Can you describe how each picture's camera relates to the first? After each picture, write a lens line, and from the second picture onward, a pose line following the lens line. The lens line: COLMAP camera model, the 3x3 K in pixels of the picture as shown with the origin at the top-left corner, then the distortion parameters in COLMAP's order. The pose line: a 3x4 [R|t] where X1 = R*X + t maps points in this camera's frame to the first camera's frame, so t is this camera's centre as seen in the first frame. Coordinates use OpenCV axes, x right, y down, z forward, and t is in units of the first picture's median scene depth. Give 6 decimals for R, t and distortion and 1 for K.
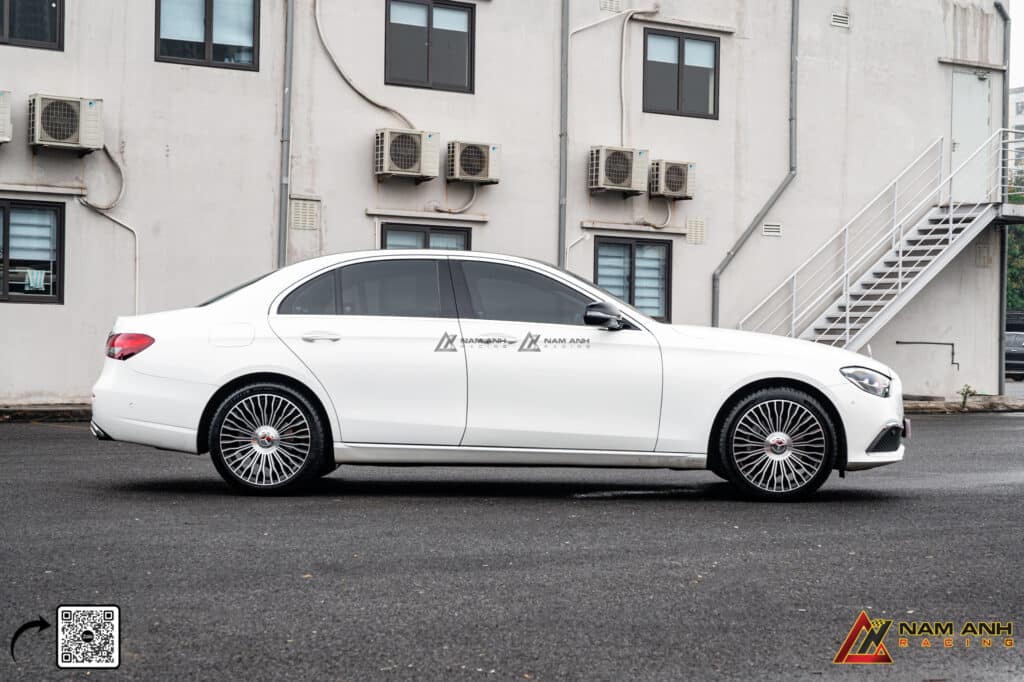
lens RADIAL K [[1712.4, 0, 512.0], [0, 1712.4, 341.0], [0, 0, 1]] dist [0.069108, 0.037115]
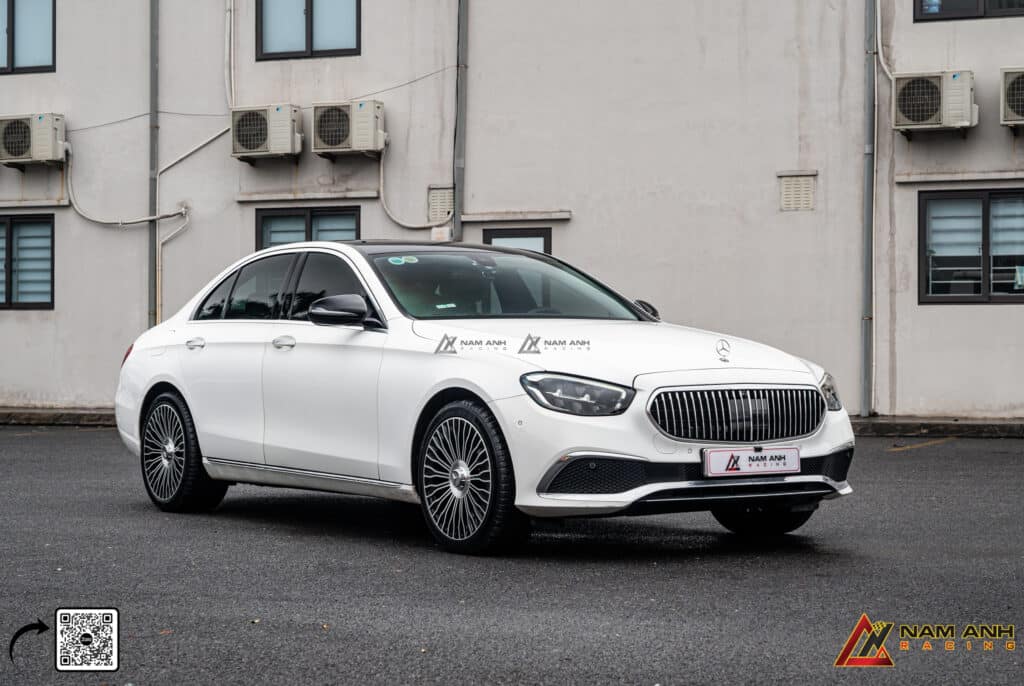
lens RADIAL K [[1822.2, 0, 512.0], [0, 1822.2, 343.0], [0, 0, 1]] dist [0.238894, -0.025781]
pose [[0.656650, -0.017296, -0.753997, 0.722552], [0.015001, 0.999839, -0.009871, 0.009790], [0.754046, -0.004829, 0.656804, 0.467964]]
